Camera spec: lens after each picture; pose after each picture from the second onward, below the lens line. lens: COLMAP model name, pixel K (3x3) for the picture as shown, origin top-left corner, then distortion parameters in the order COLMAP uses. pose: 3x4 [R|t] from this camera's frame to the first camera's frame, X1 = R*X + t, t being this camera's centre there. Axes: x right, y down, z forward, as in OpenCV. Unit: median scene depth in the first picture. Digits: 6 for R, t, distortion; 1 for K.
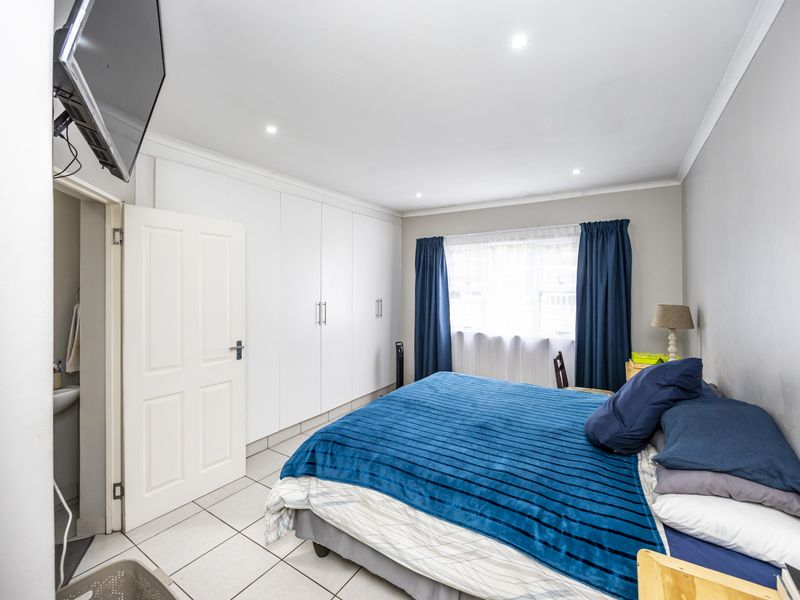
lens RADIAL K [[345.9, 0, 400.0], [0, 345.9, 300.0], [0, 0, 1]] dist [-0.000216, -0.000350]
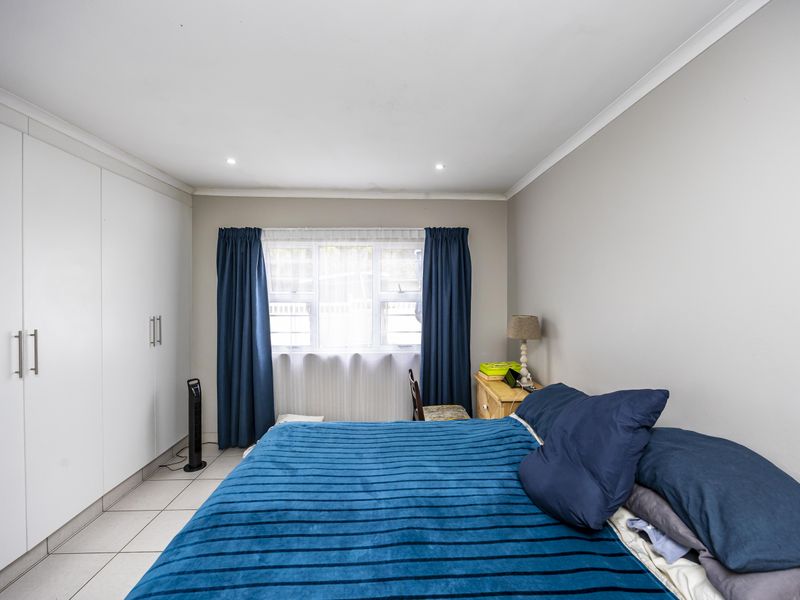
lens RADIAL K [[345.9, 0, 400.0], [0, 345.9, 300.0], [0, 0, 1]] dist [-0.000216, -0.000350]
pose [[0.826183, -0.014442, 0.563217, -0.057170], [0.020643, 0.999776, -0.004645, -0.024815], [-0.563024, 0.015464, 0.826296, 0.270257]]
